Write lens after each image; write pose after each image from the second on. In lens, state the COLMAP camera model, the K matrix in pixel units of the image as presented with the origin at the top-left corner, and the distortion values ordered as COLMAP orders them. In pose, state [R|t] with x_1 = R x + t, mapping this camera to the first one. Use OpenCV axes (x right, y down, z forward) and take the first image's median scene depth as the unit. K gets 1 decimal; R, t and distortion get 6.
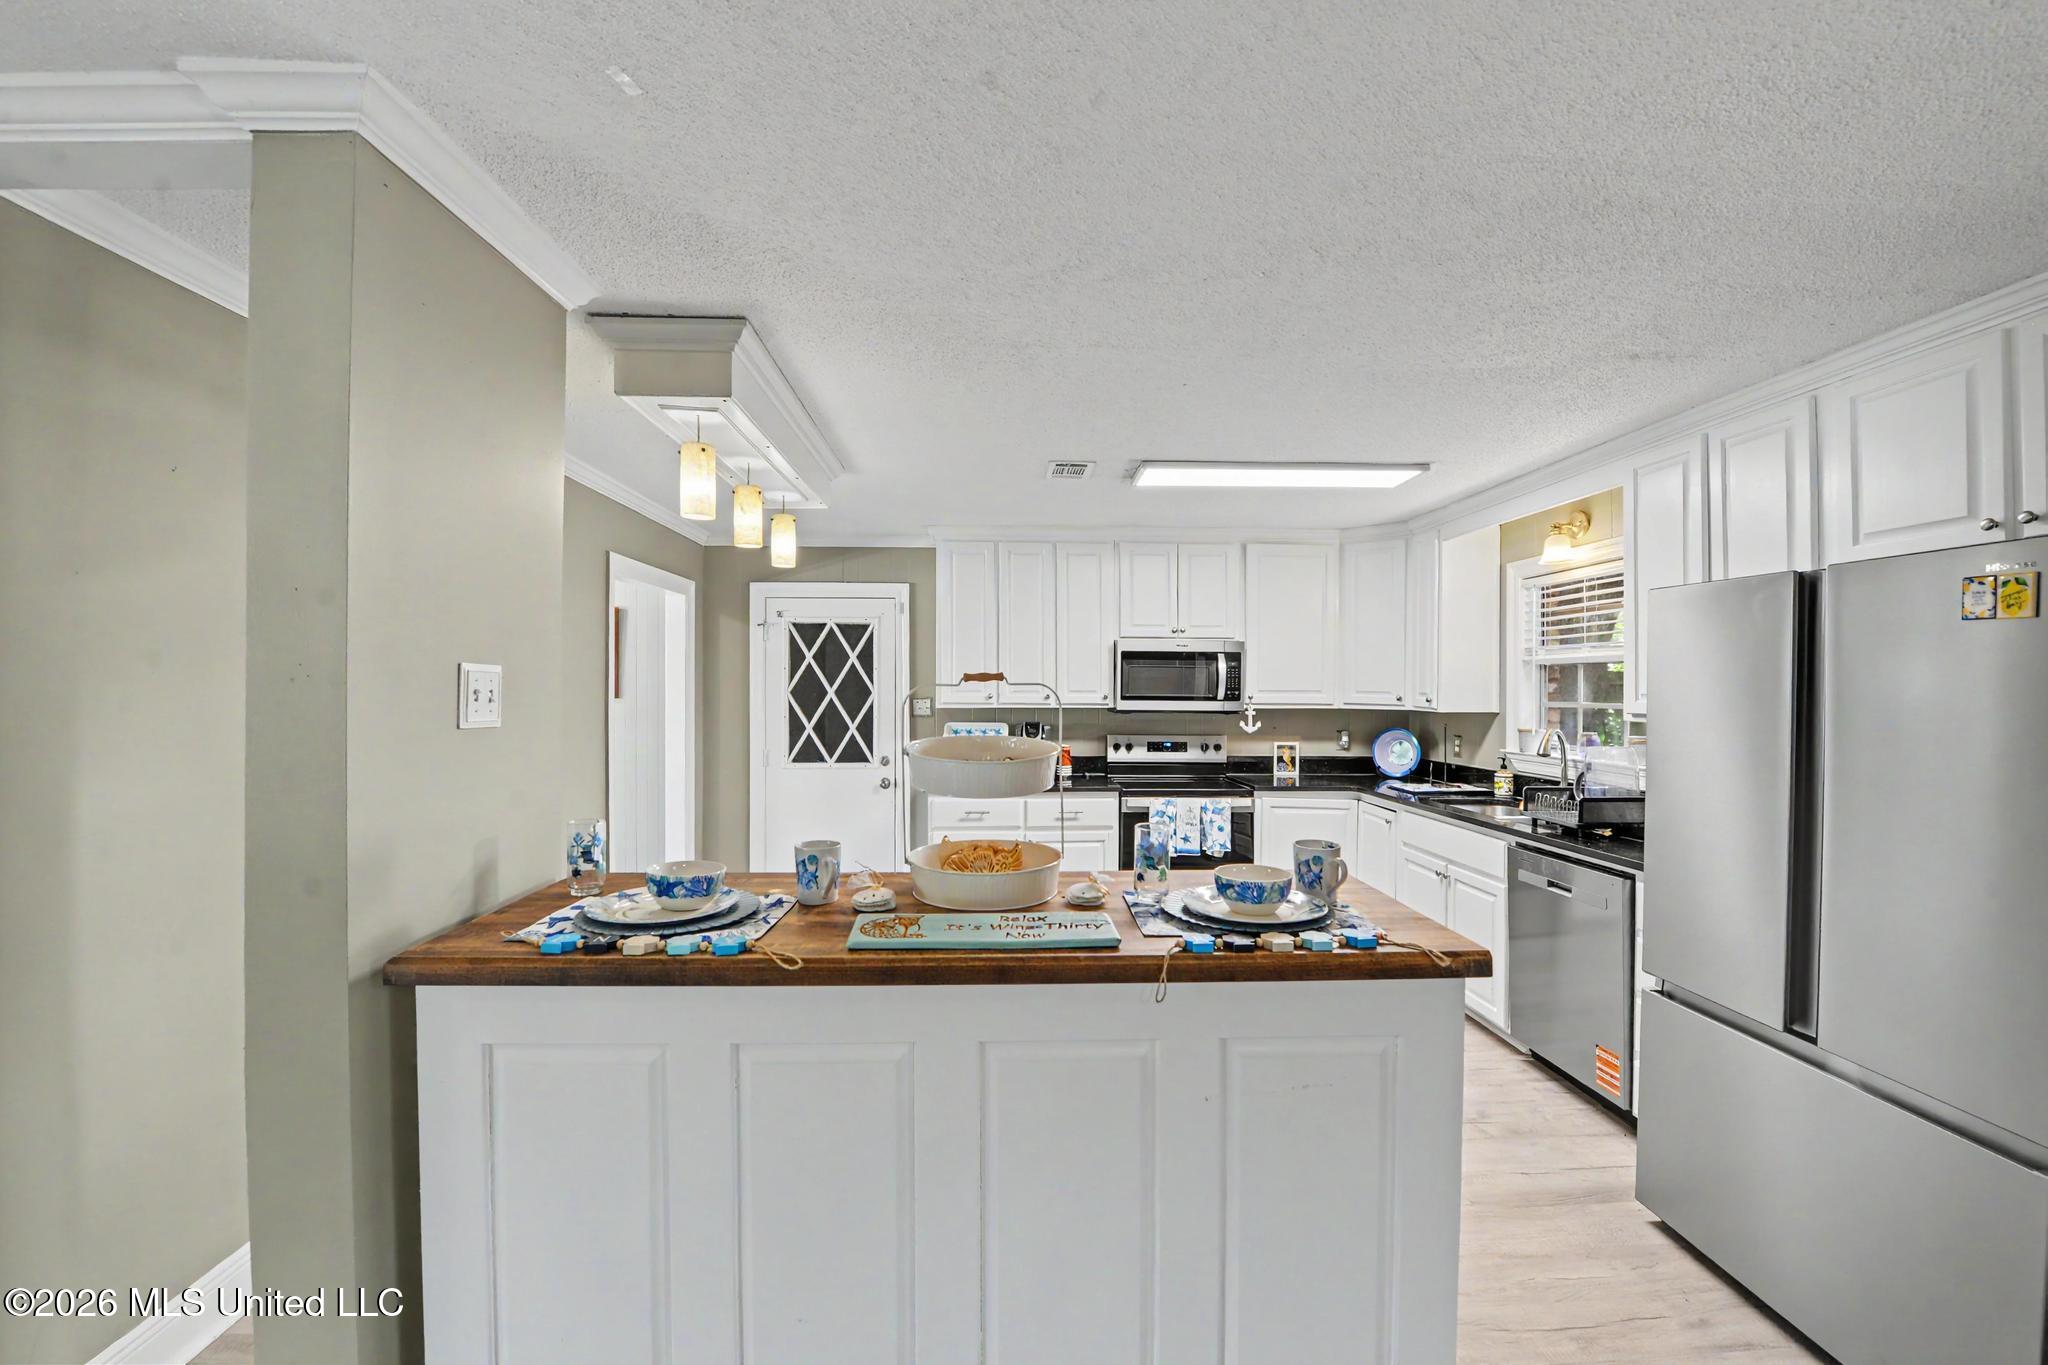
lens RADIAL K [[825.2, 0, 1034.0], [0, 825.2, 687.0], [0, 0, 1]] dist [-0.008112, -0.001712]
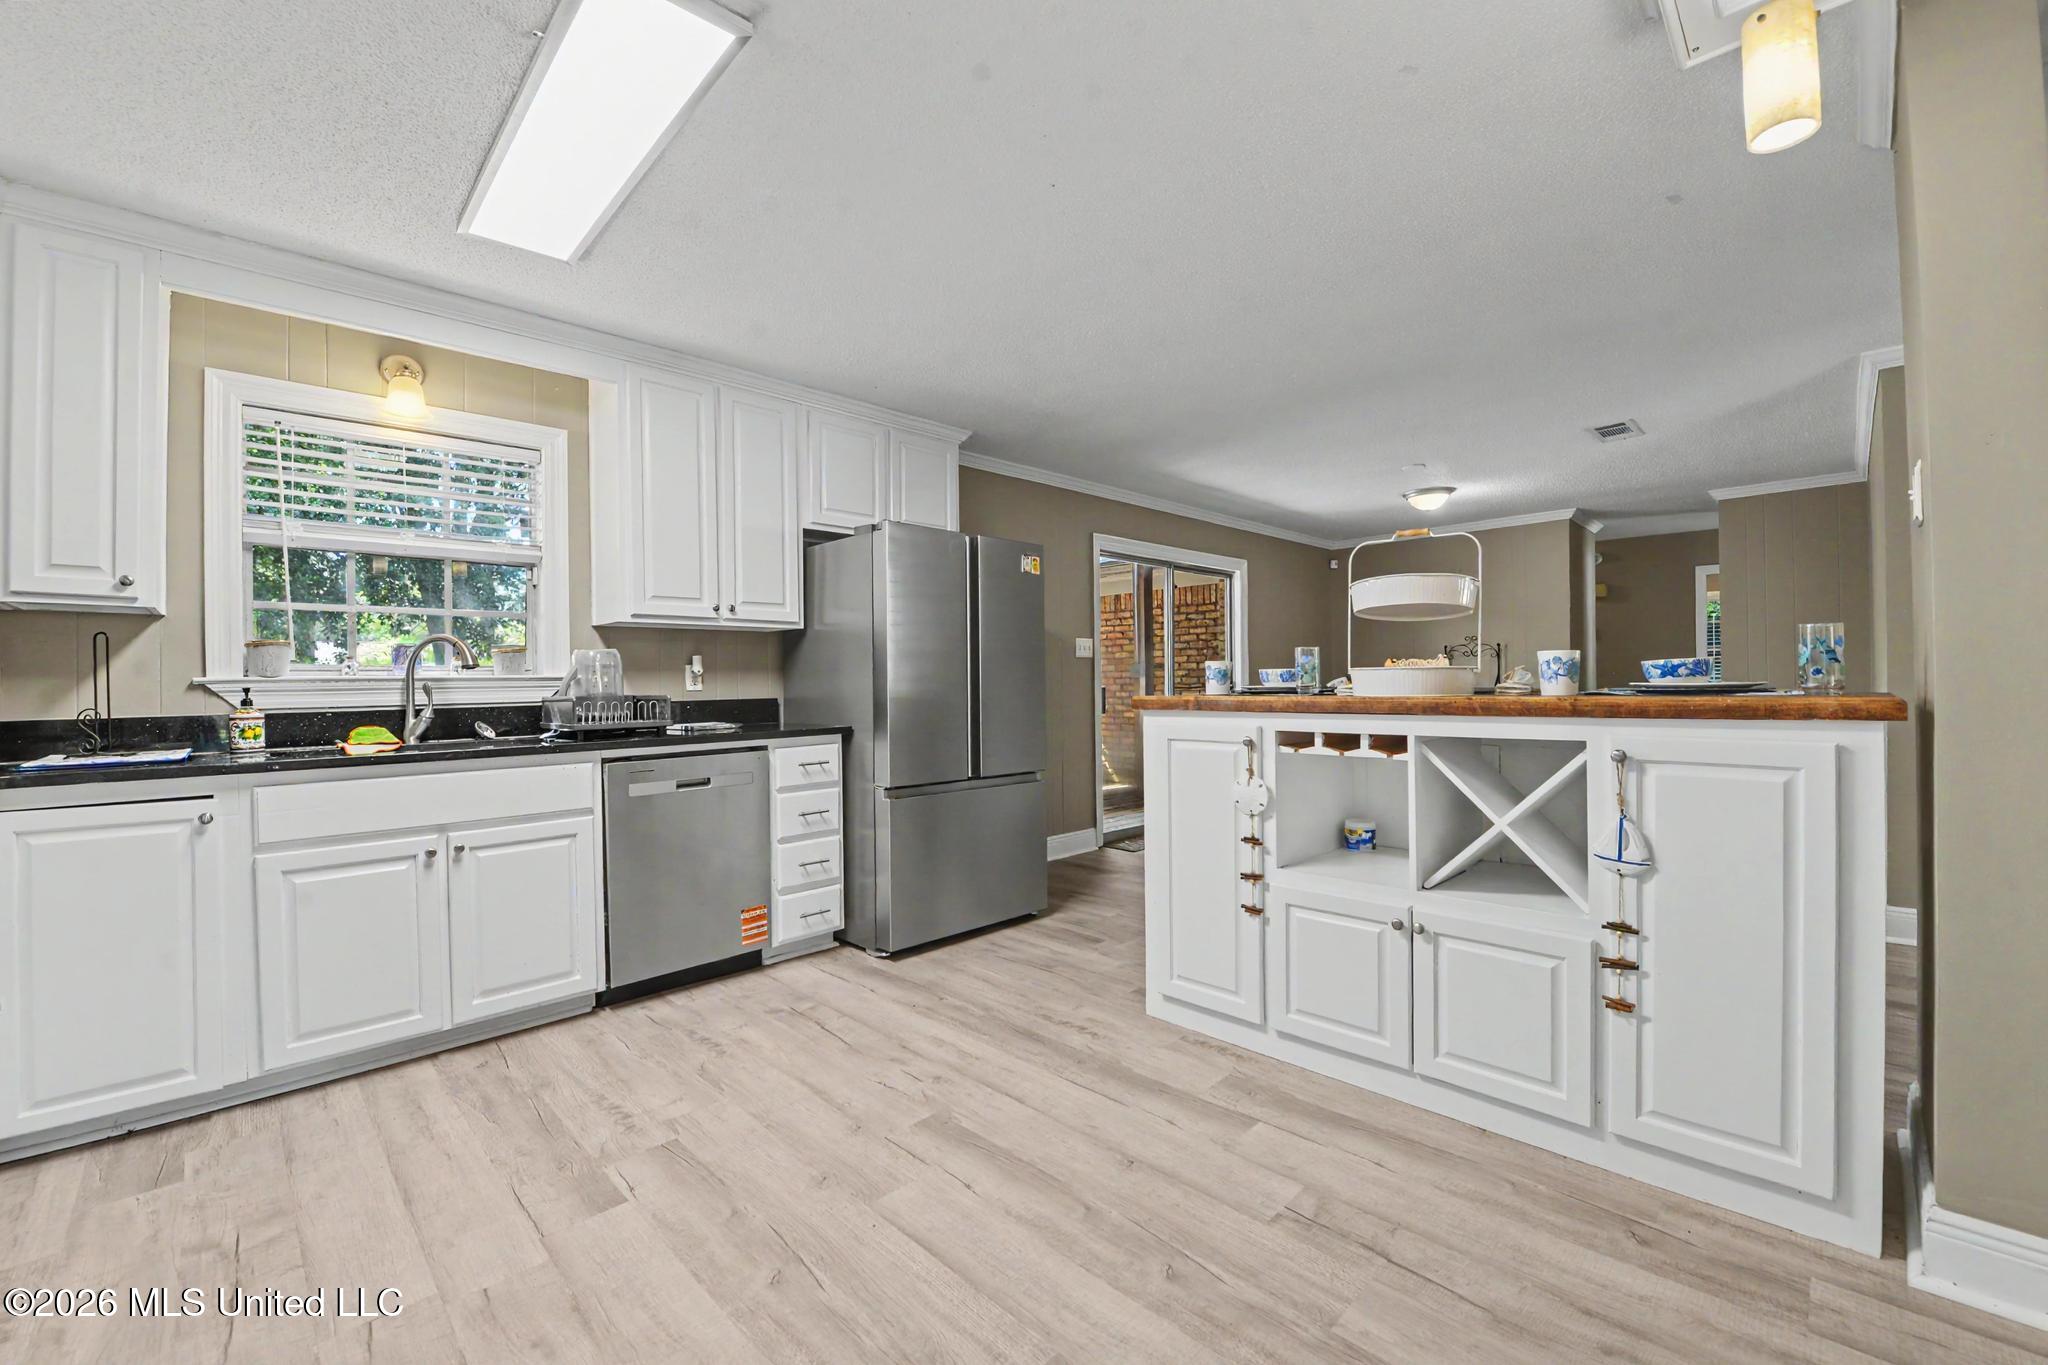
lens RADIAL K [[825.2, 0, 1041.6], [0, 825.2, 677.2], [0, 0, 1]] dist [-0.008112, -0.001712]
pose [[-0.673854, 0.012194, 0.738764, -0.226747], [0.015065, 0.999883, -0.002763, 0.073589], [-0.738711, 0.009268, -0.673958, 0.807736]]
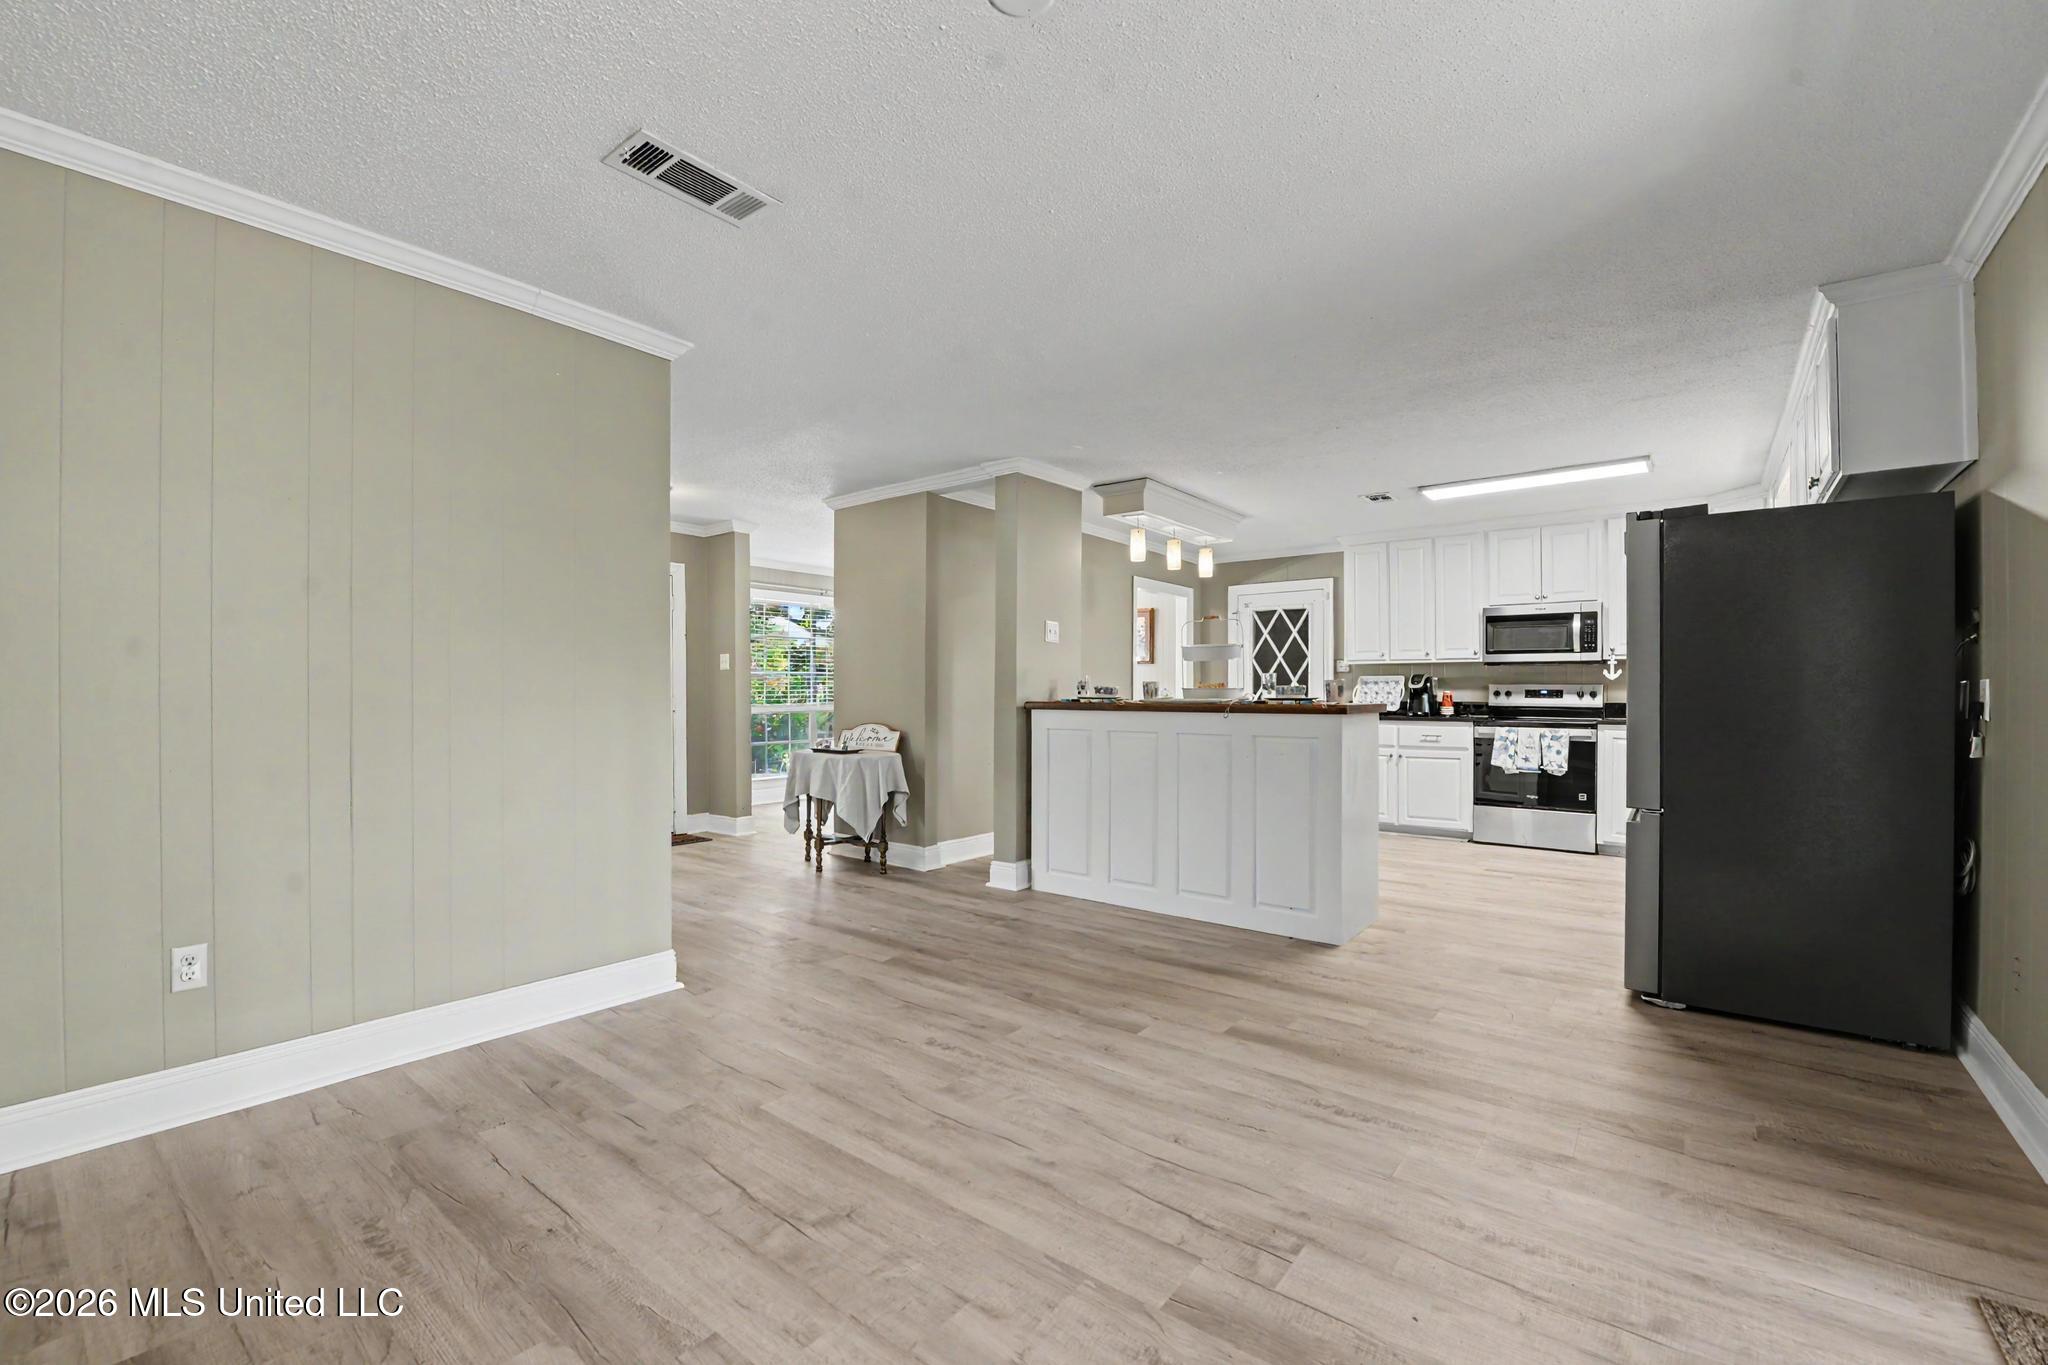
lens RADIAL K [[846.3, 0, 1017.0], [0, 846.3, 695.8], [0, 0, 1]] dist [-0.022087, -0.000785]
pose [[0.749788, 0.001329, -0.661676, 0.423522], [-0.000258, 0.999998, 0.001717, 0.078251], [0.661678, -0.001117, 0.749788, -0.466599]]
